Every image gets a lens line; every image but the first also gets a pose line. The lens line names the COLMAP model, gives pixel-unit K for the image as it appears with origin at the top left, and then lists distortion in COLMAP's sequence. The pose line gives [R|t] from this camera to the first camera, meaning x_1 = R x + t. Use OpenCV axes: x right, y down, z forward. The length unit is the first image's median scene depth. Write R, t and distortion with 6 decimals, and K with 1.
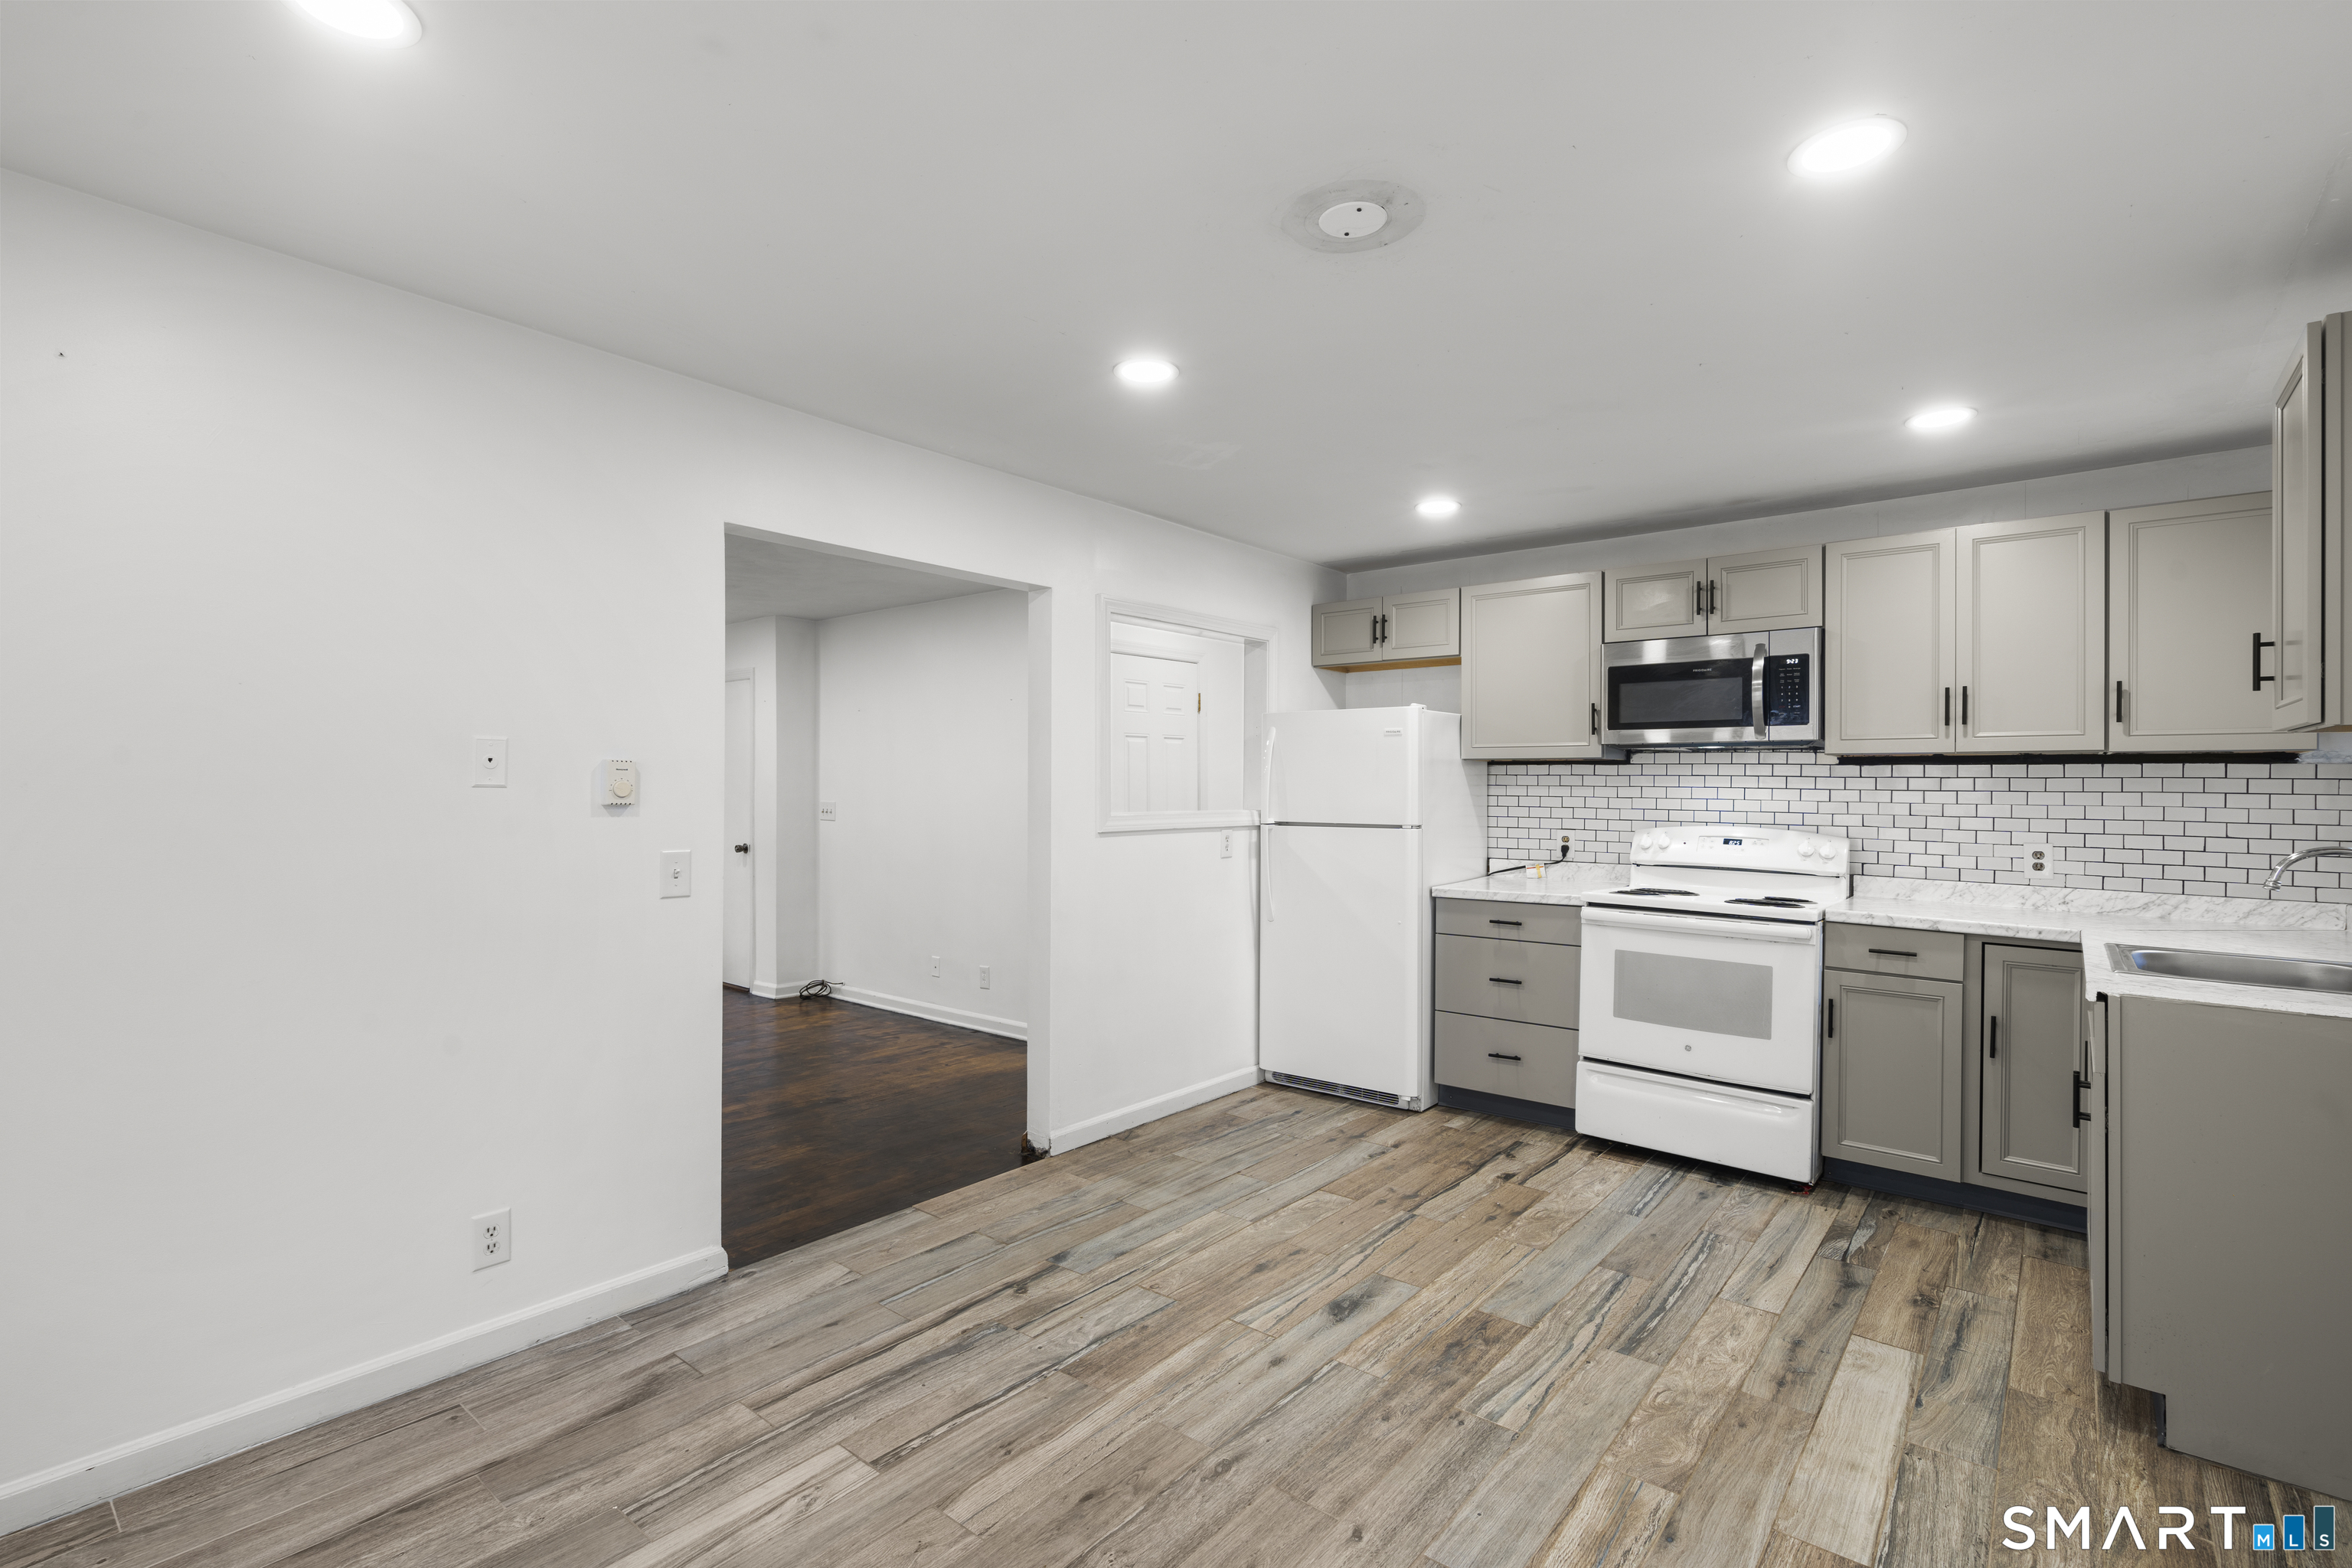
lens RADIAL K [[1082.4, 0, 1164.7], [0, 1082.4, 781.0], [0, 0, 1]] dist [-0.004427, 0.003184]
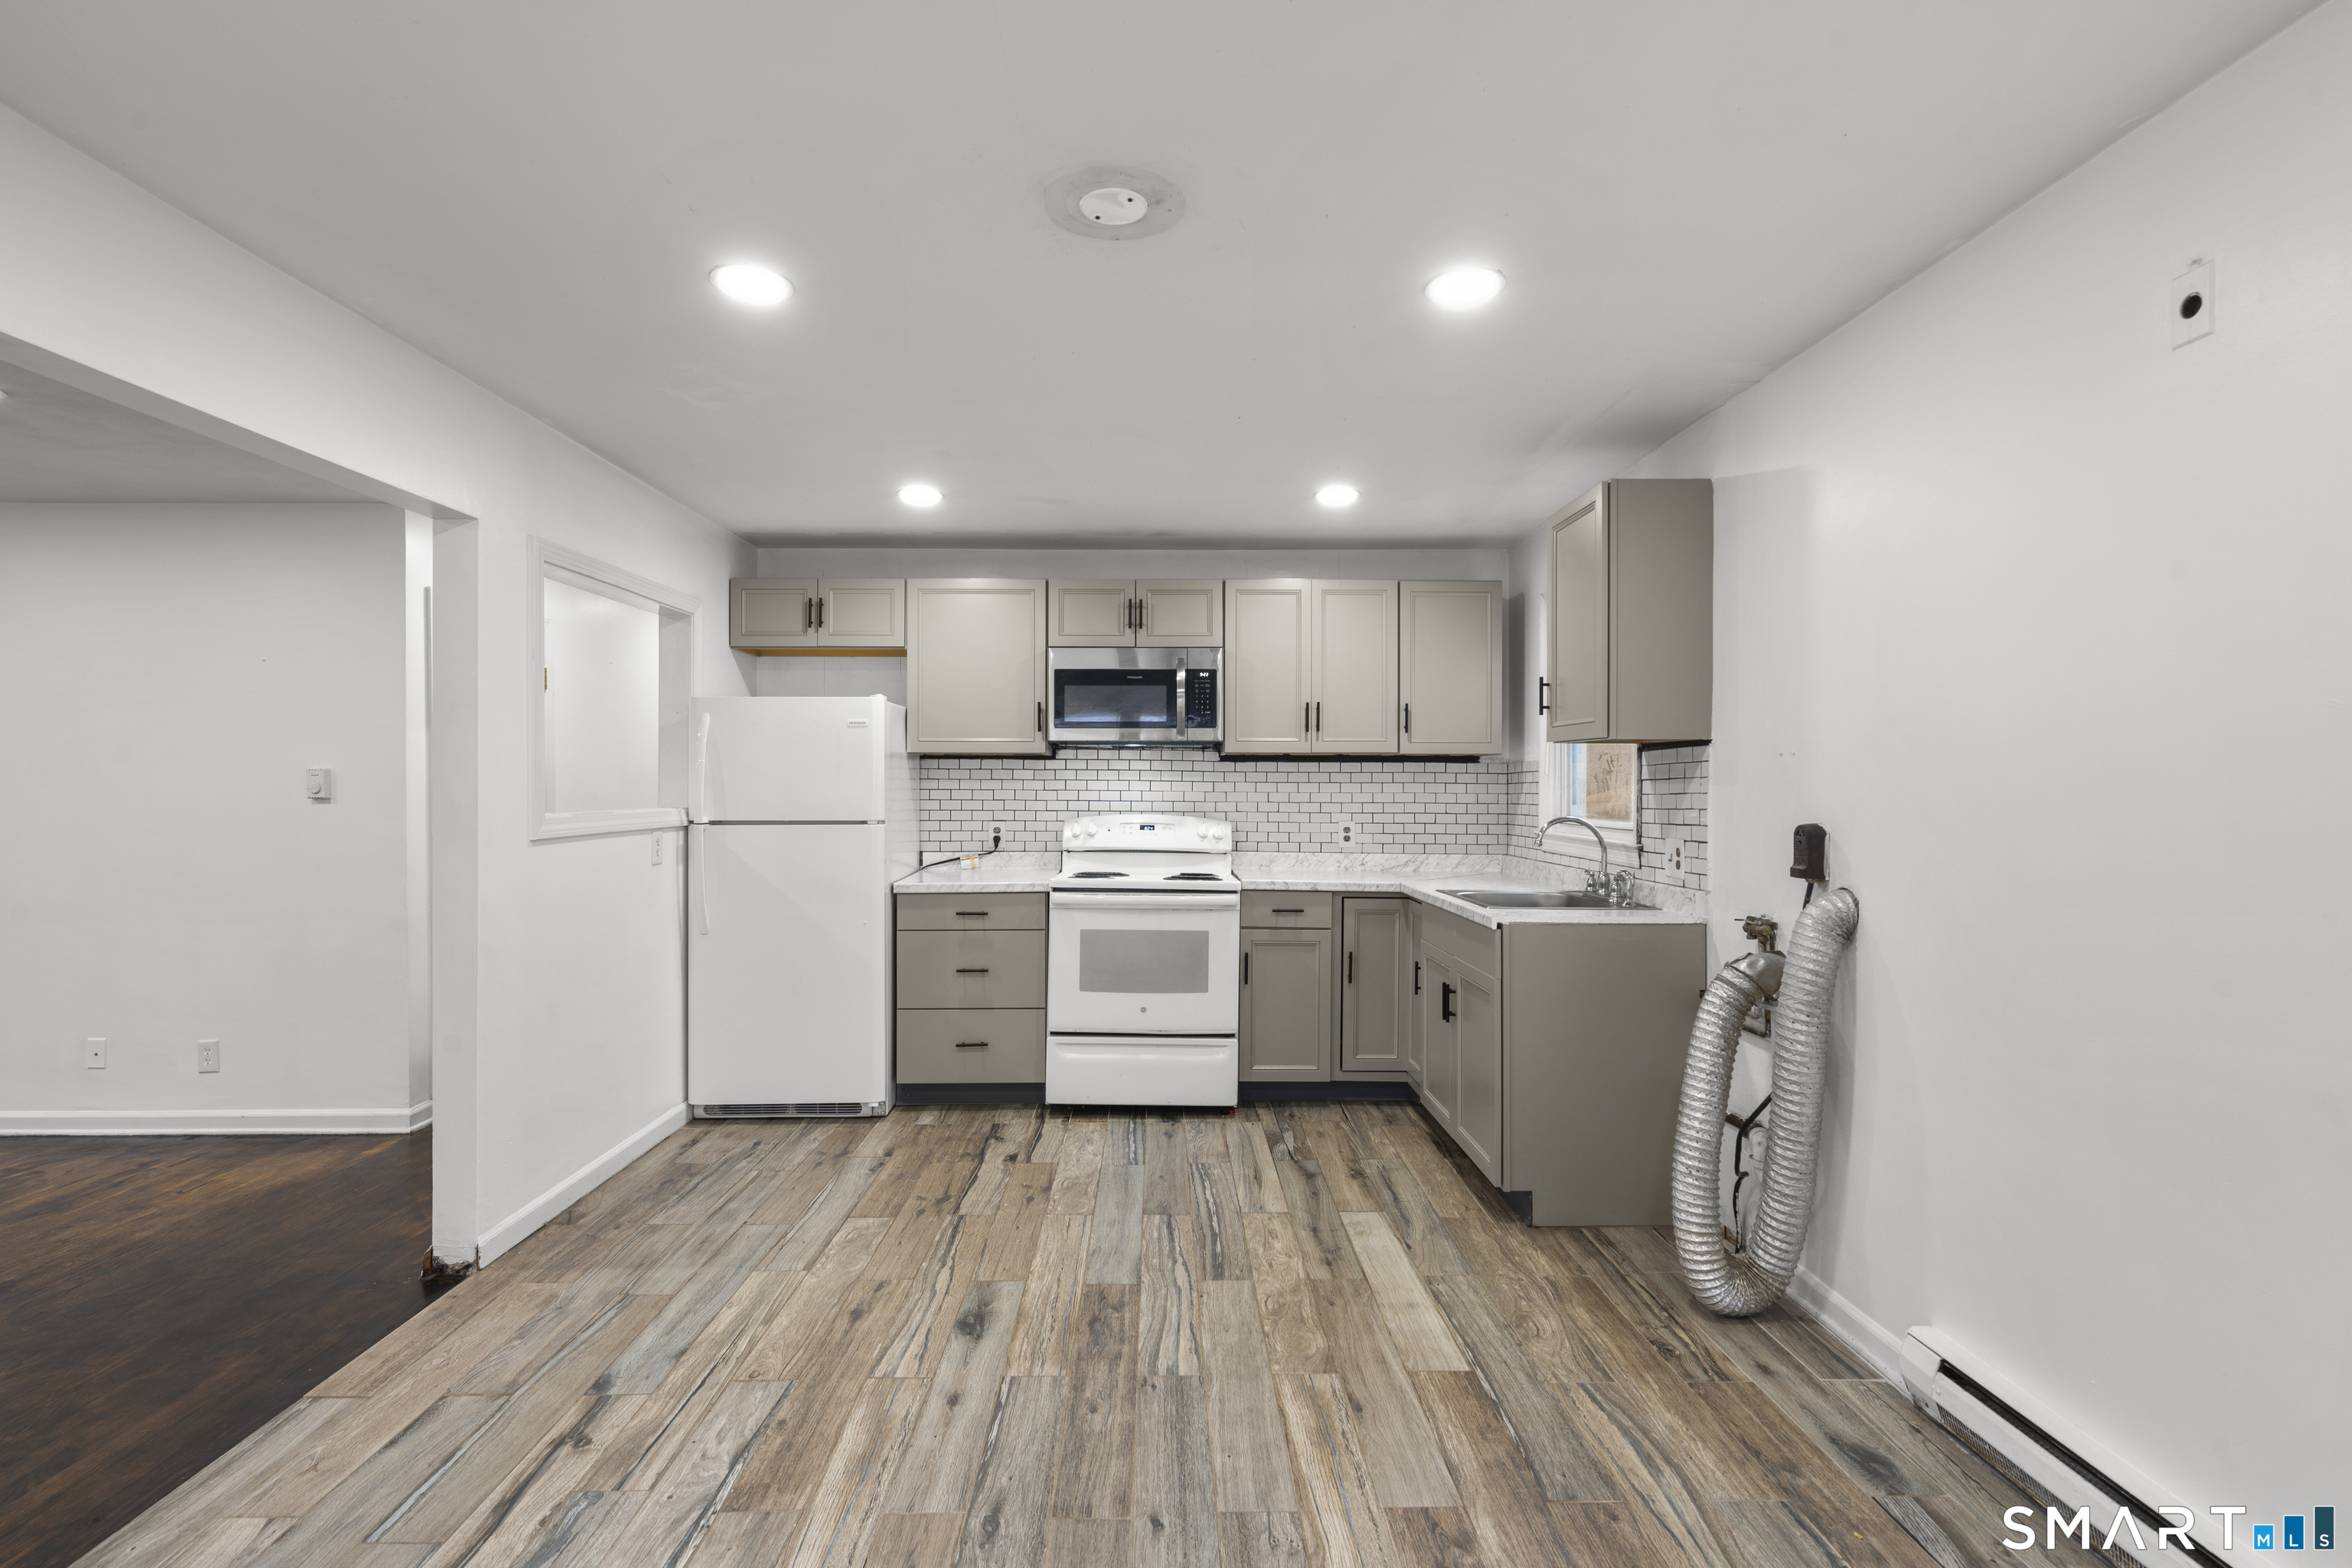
lens RADIAL K [[1082.4, 0, 1164.7], [0, 1082.4, 781.0], [0, 0, 1]] dist [-0.004427, 0.003184]
pose [[0.762029, -0.003189, 0.647534, -0.249960], [-0.000254, 0.999986, 0.005223, 0.000579], [-0.647542, -0.004145, 0.762018, 0.124346]]
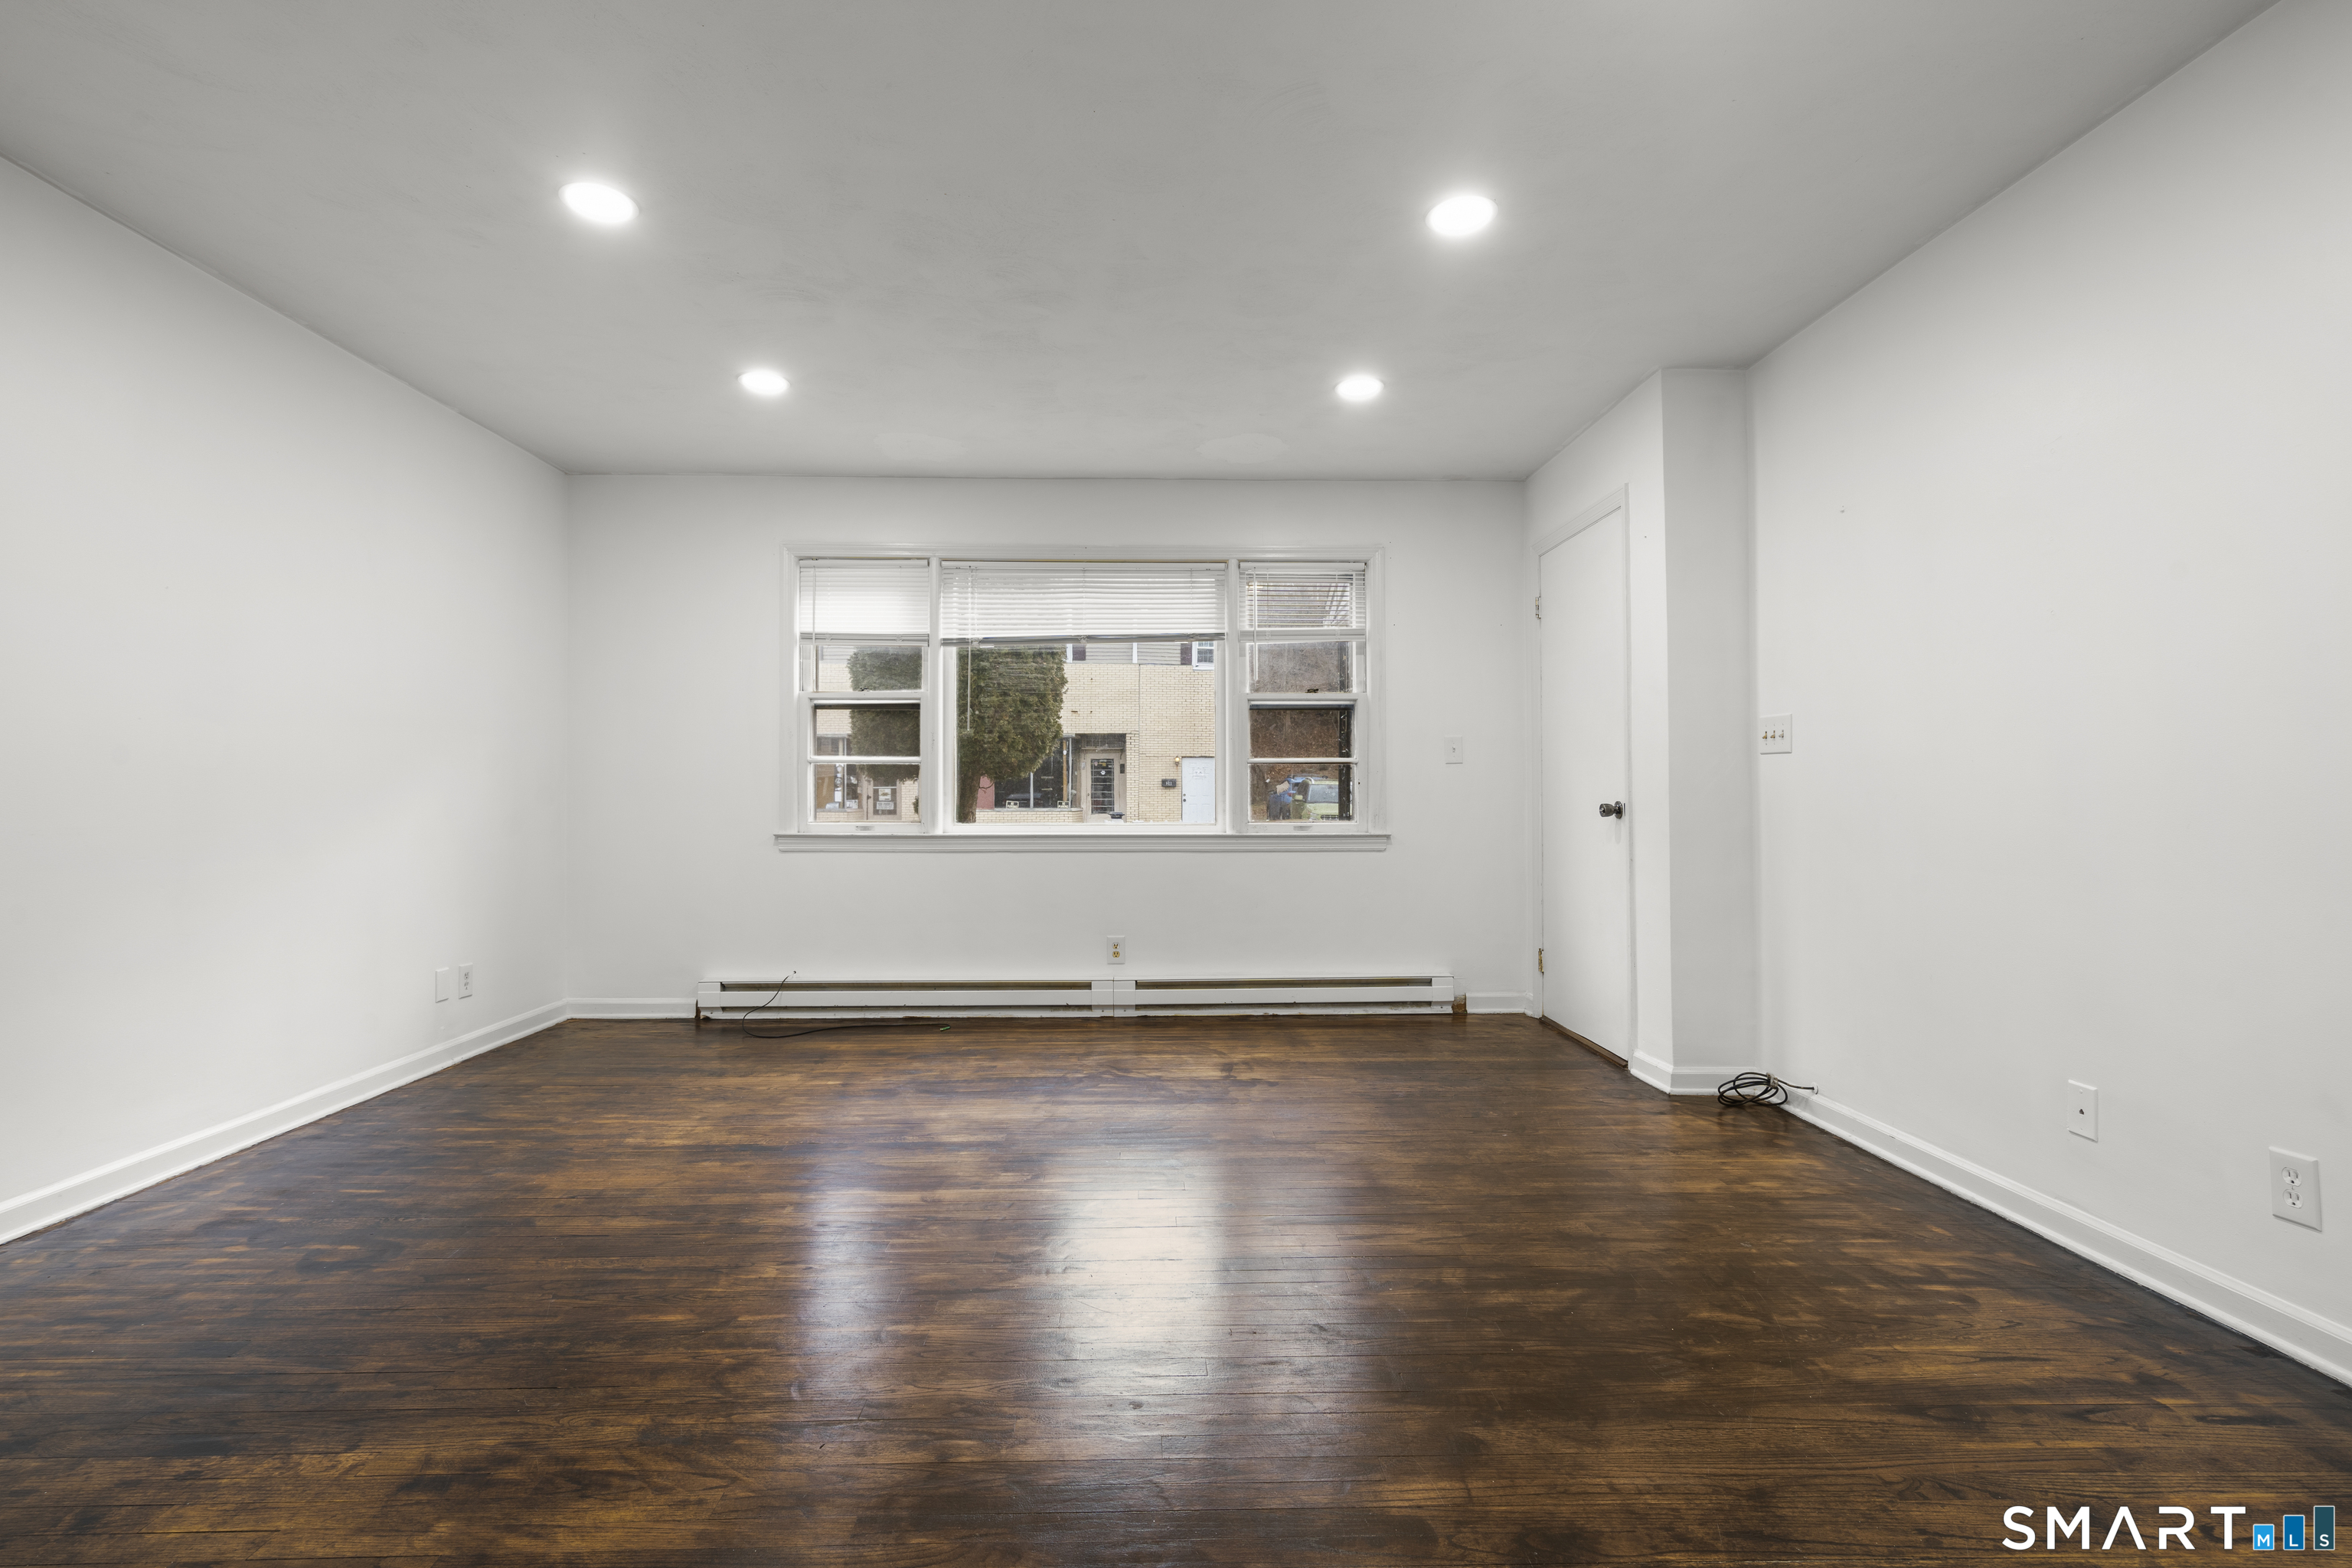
lens RADIAL K [[1082.4, 0, 1164.7], [0, 1082.4, 781.0], [0, 0, 1]] dist [-0.004427, 0.003184]
pose [[0.662981, -0.013757, -0.748510, -0.248486], [0.008294, 0.999905, -0.011031, 0.103888], [0.748590, 0.001105, 0.663032, 0.910572]]
